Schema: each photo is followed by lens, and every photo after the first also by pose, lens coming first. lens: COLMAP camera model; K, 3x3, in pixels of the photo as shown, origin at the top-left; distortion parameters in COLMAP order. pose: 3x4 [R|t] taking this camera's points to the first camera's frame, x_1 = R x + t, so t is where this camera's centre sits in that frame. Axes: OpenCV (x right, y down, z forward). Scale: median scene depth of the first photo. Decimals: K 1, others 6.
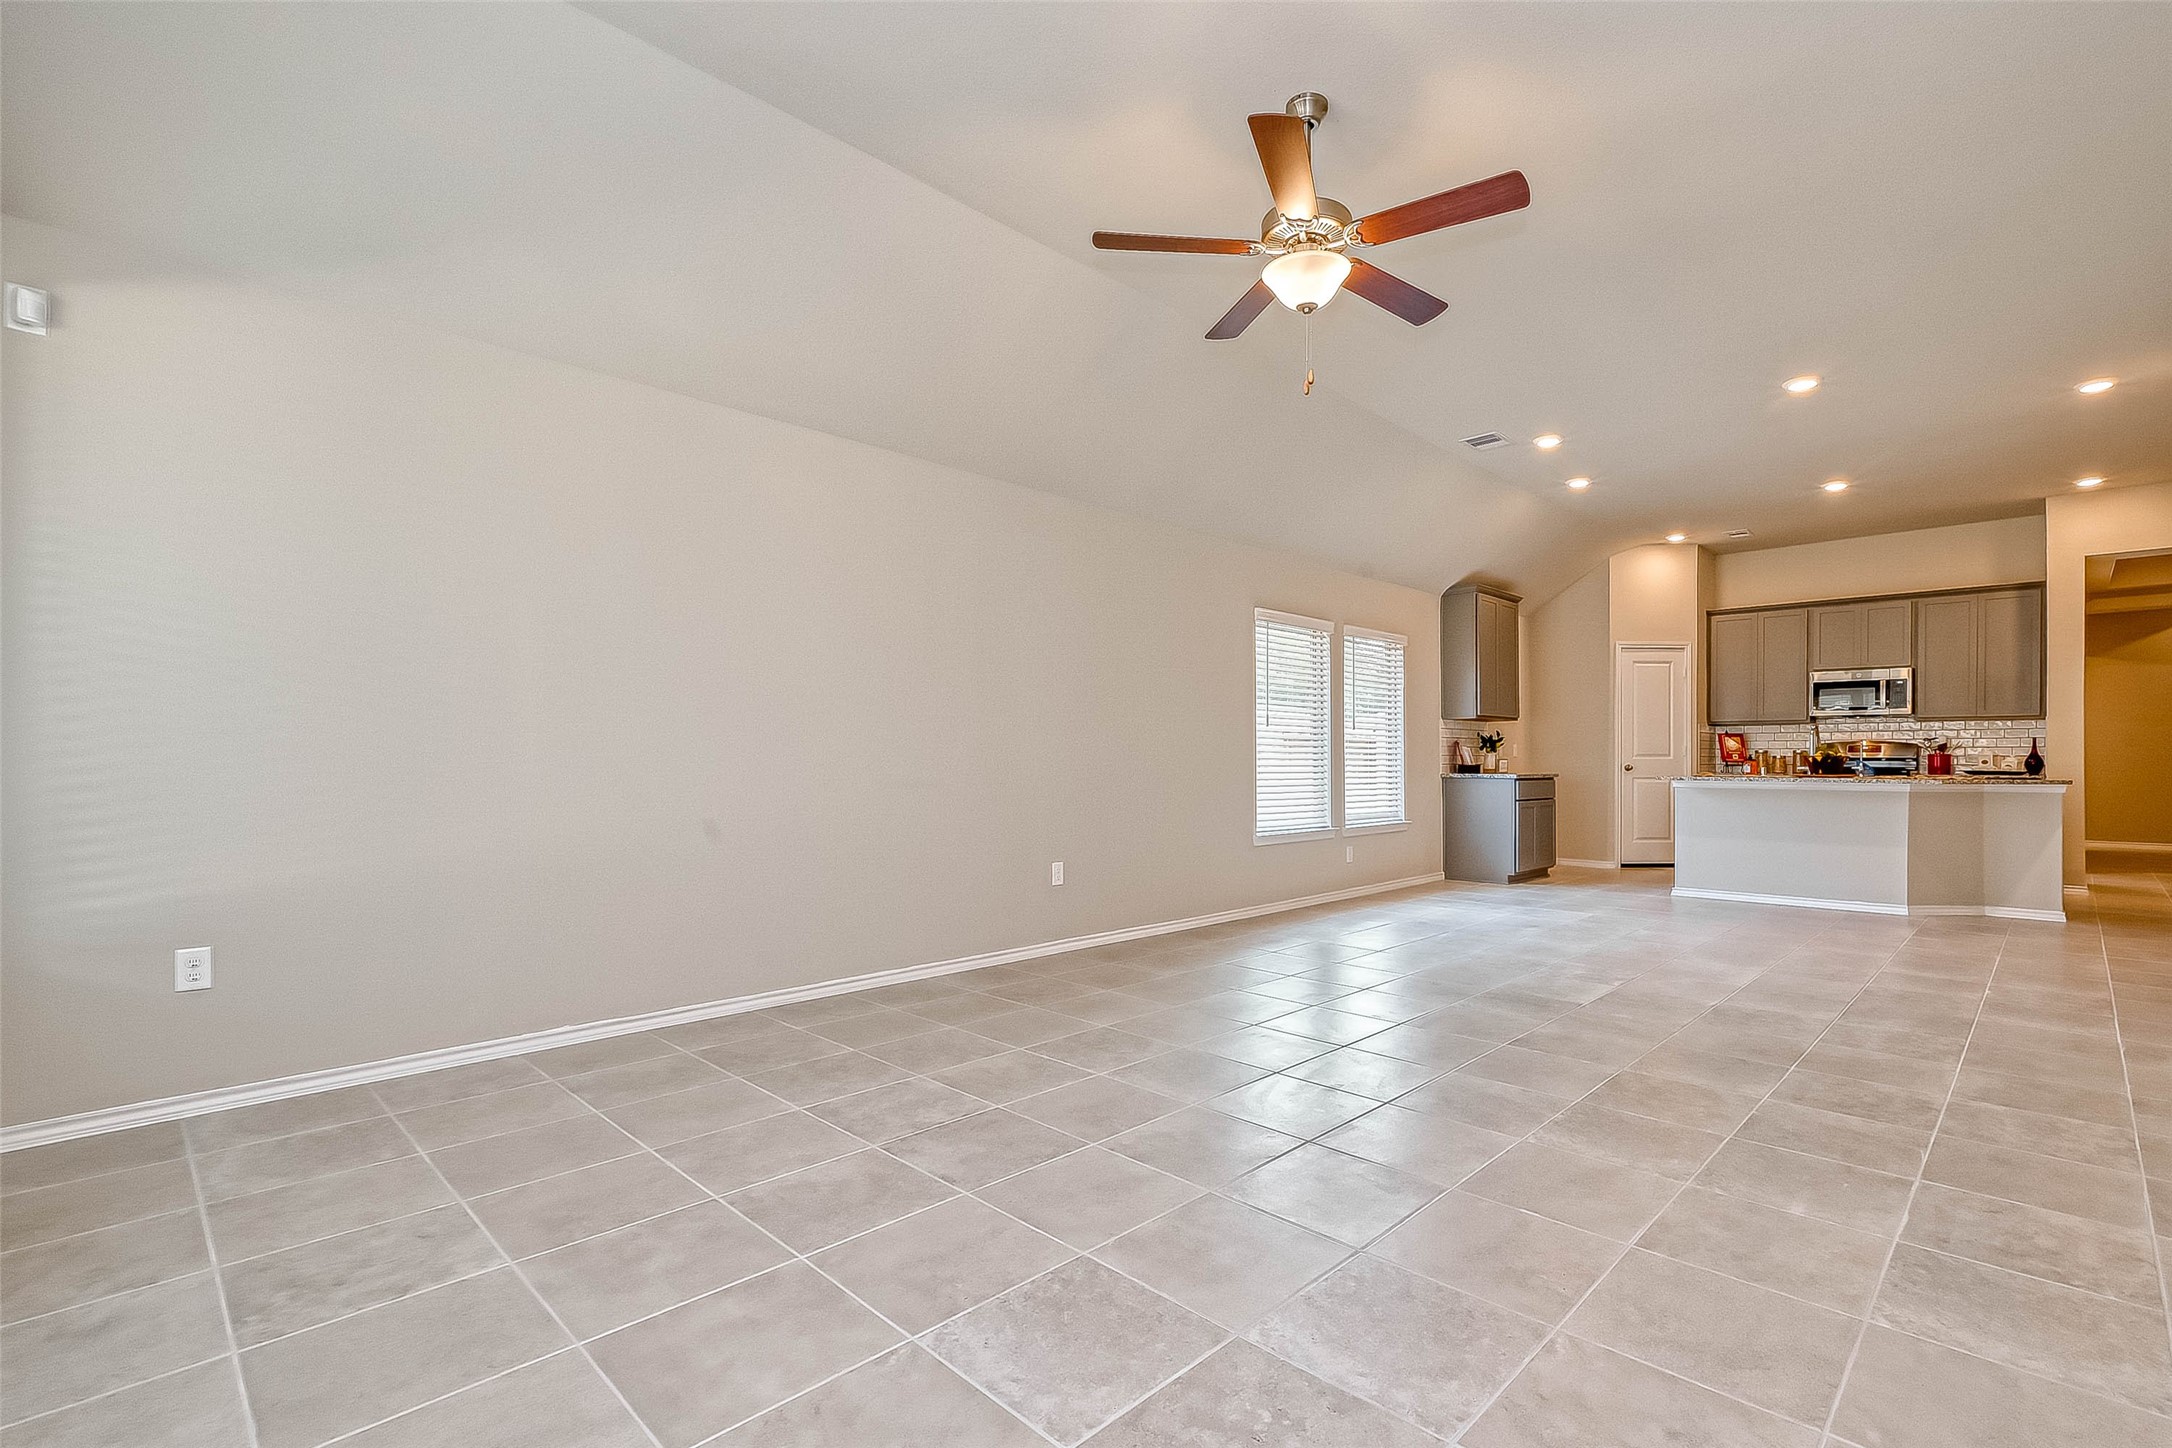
lens RADIAL K [[979.5, 0, 1174.4], [0, 979.5, 765.7], [0, 0, 1]] dist [0.002038, 0.000600]
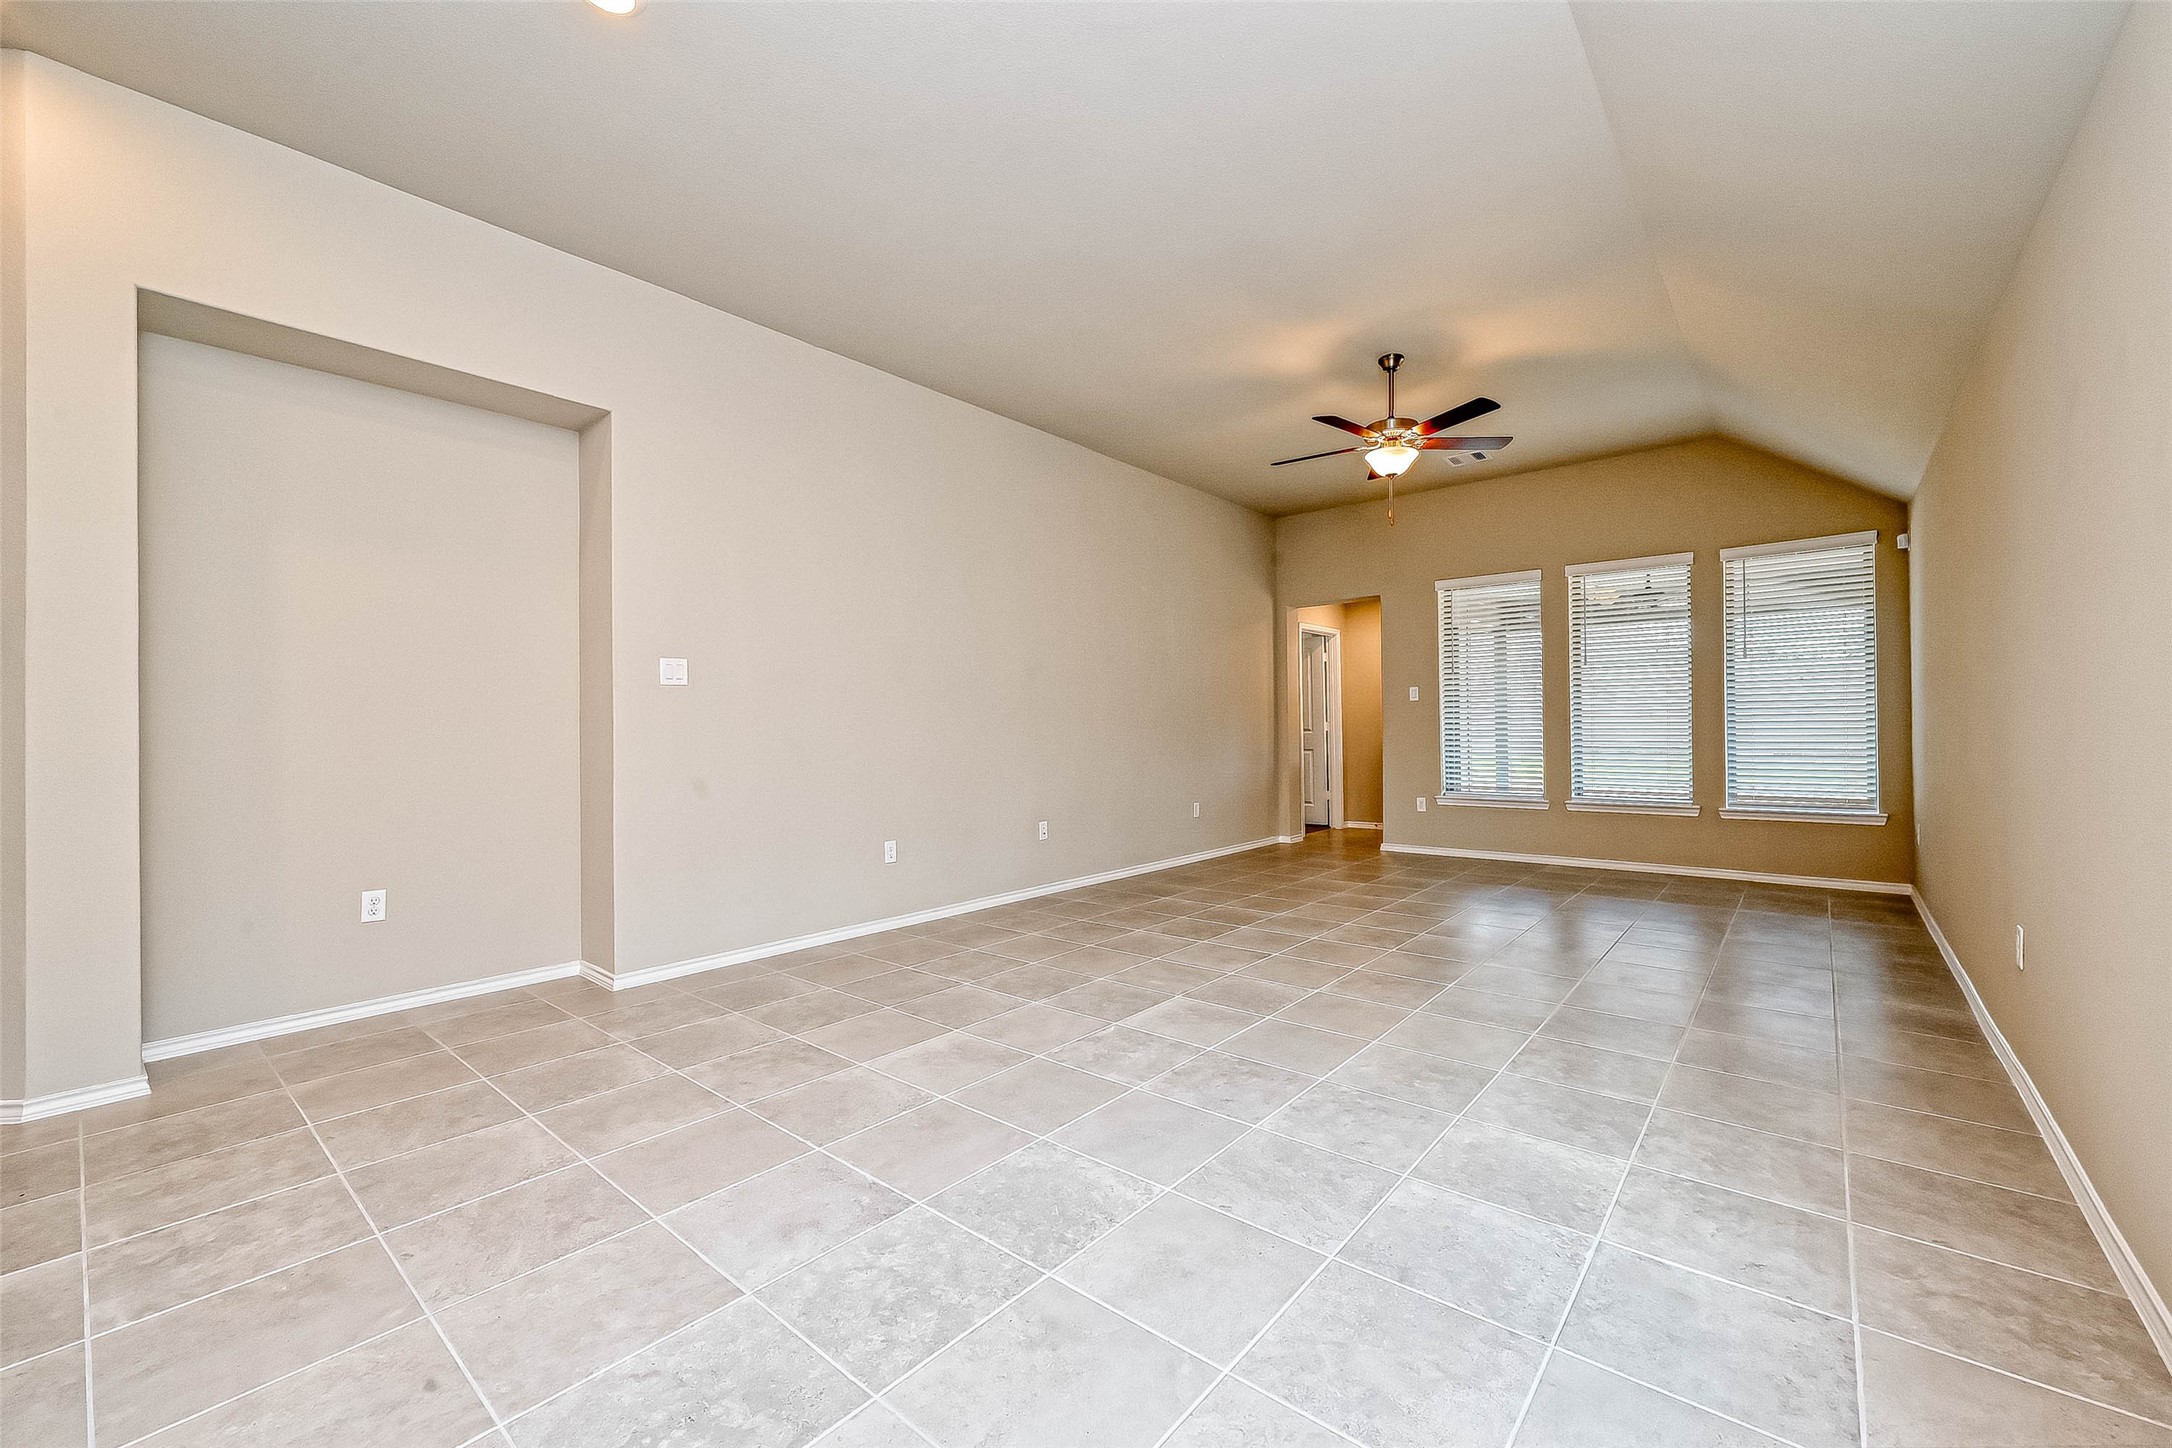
lens RADIAL K [[865.1, 0, 1110.3], [0, 865.1, 722.9], [0, 0, 1]] dist [-0.000290, 0.000527]
pose [[-0.998053, 0.005281, -0.062144, 0.422547], [0.005591, 0.999973, -0.004812, -0.016377], [0.062117, -0.005150, -0.998056, 1.449093]]
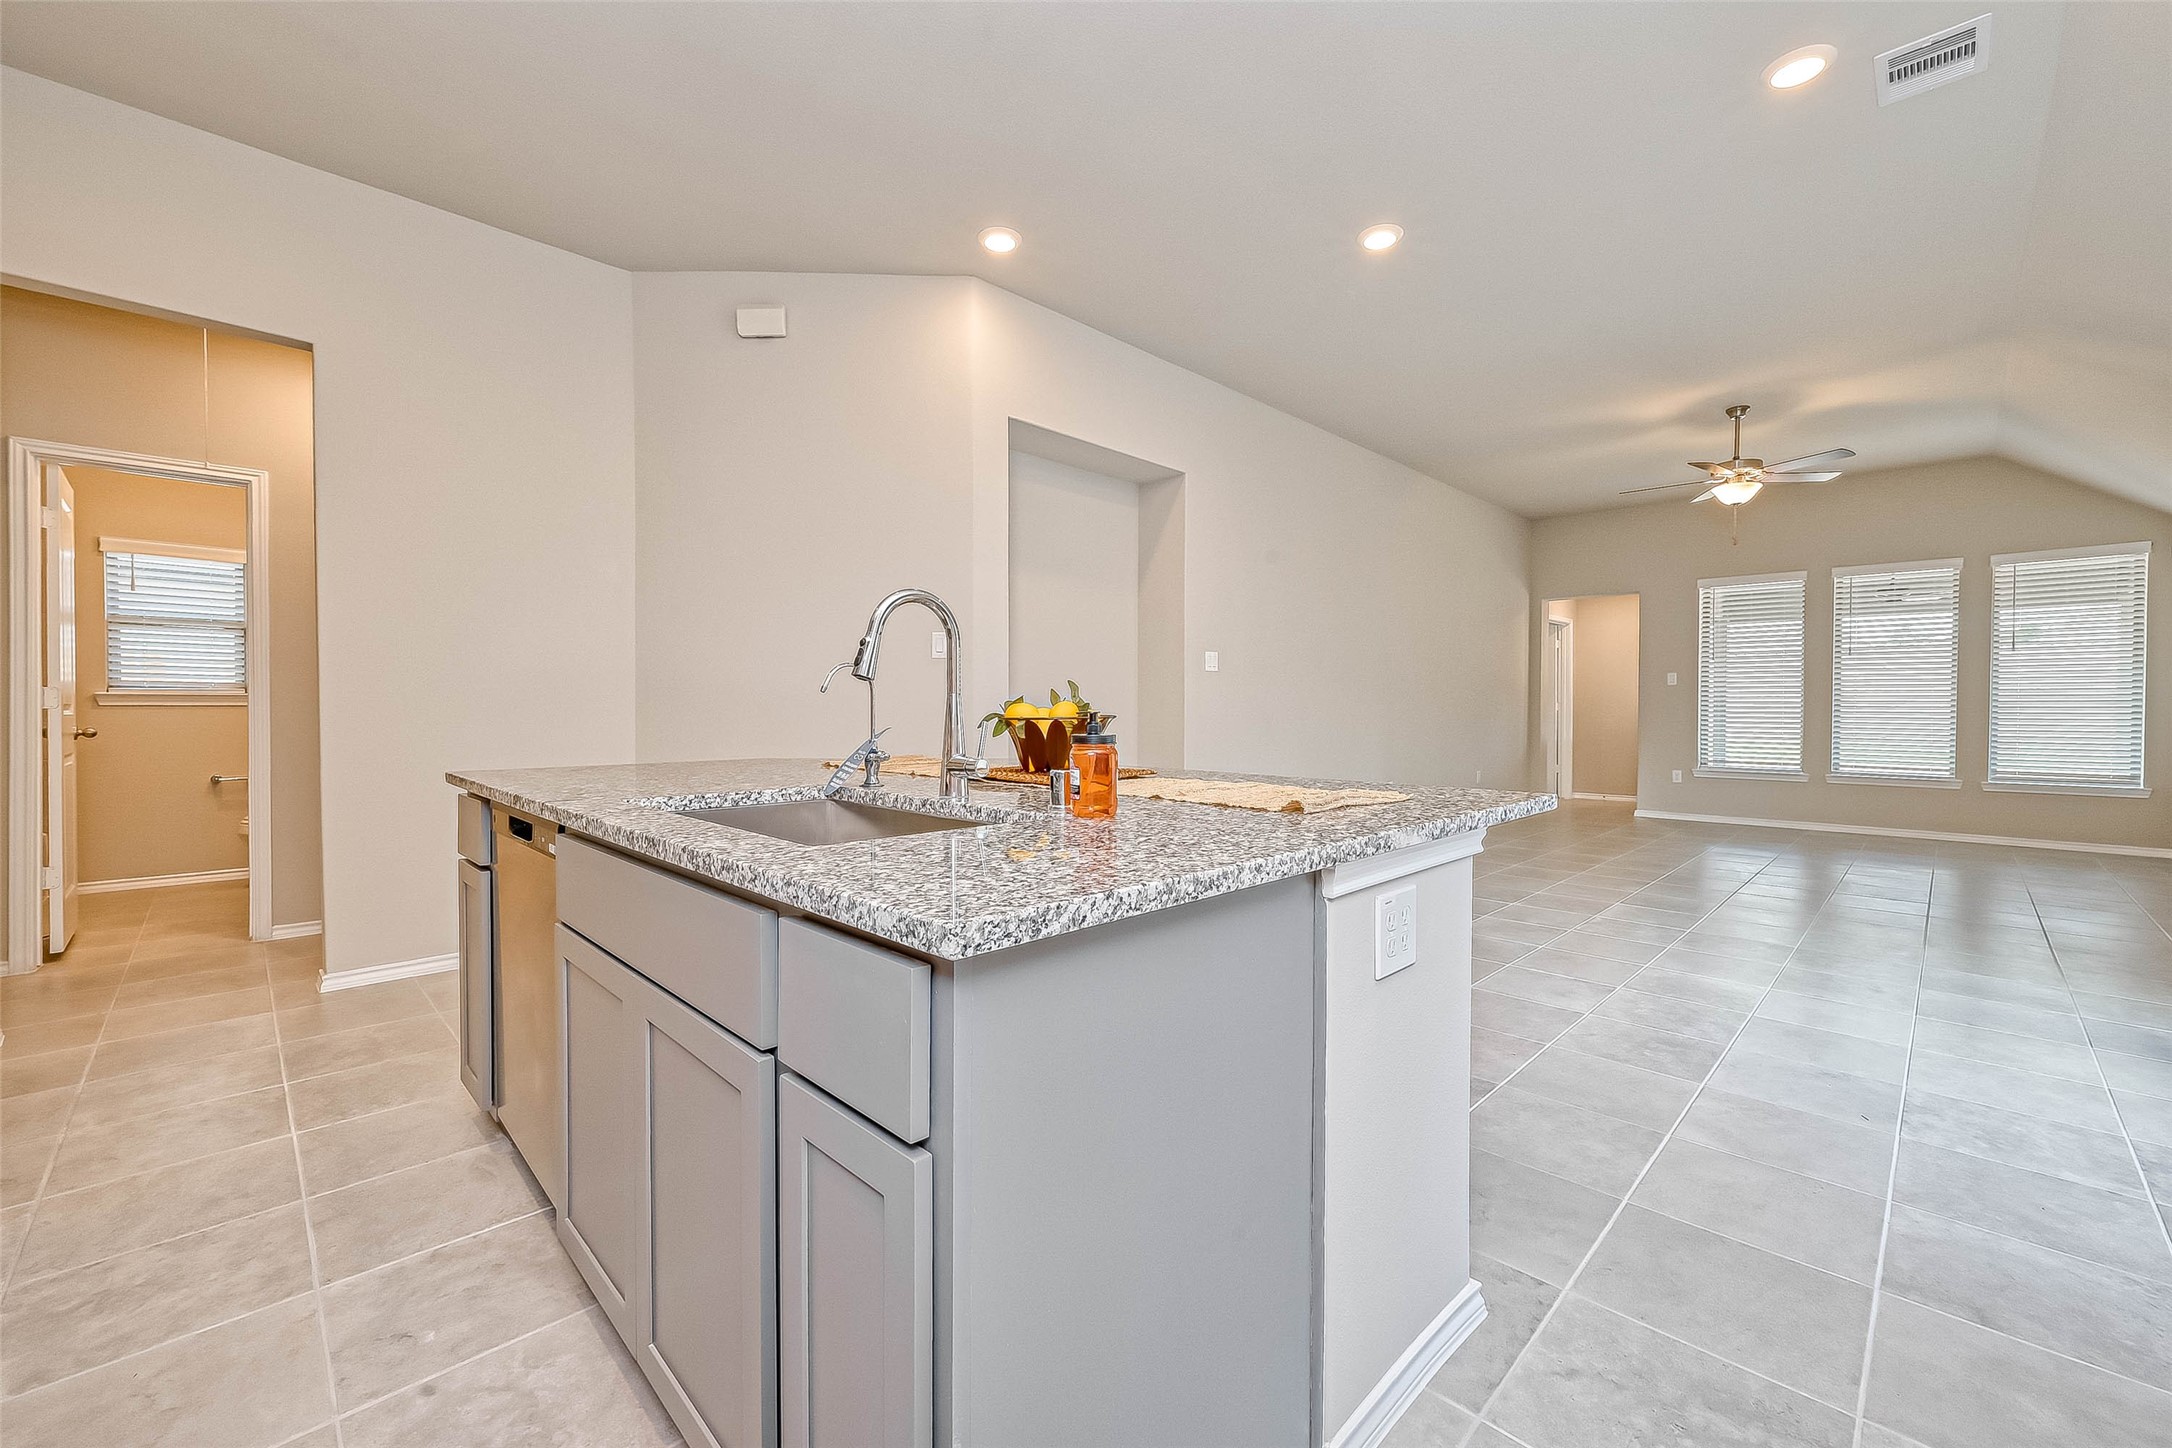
lens RADIAL K [[865.1, 0, 1110.3], [0, 865.1, 722.9], [0, 0, 1]] dist [-0.000290, 0.000527]
pose [[-0.999645, -0.005618, 0.026046, 0.839878], [-0.005089, 0.999781, 0.020320, -0.013708], [-0.026155, 0.020180, -0.999454, 1.704471]]
